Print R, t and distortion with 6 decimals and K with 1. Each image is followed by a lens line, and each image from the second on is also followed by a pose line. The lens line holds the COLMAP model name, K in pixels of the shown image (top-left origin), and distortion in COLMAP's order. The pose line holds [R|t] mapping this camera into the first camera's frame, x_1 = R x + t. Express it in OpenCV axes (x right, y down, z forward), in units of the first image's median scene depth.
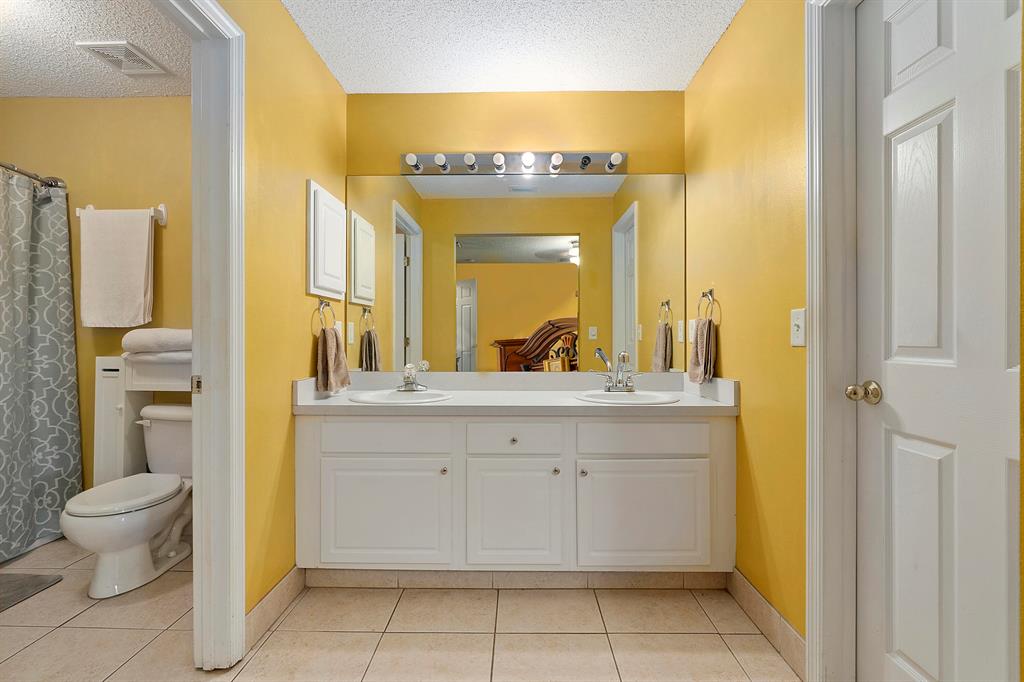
lens RADIAL K [[448.9, 0, 515.5], [0, 448.9, 330.3], [0, 0, 1]] dist [-0.003275, 0.000034]
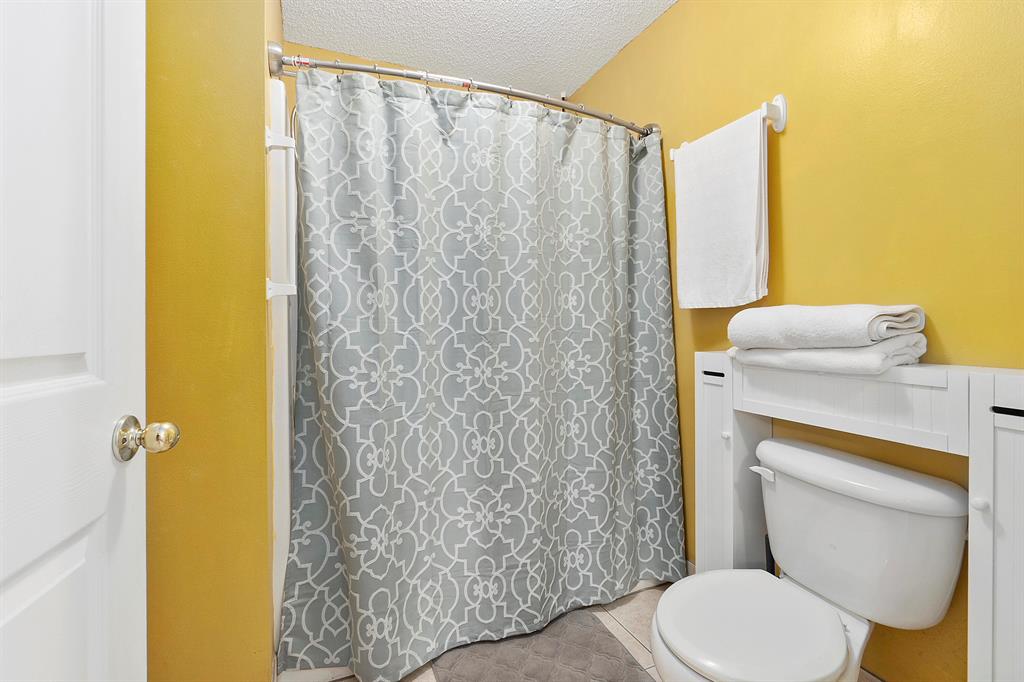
lens RADIAL K [[448.9, 0, 515.5], [0, 448.9, 330.3], [0, 0, 1]] dist [-0.003275, 0.000034]
pose [[0.416841, 0.003952, -0.908971, -0.423893], [0.028068, 0.999458, 0.017218, 0.007034], [0.908546, -0.032690, 0.416504, 0.461163]]
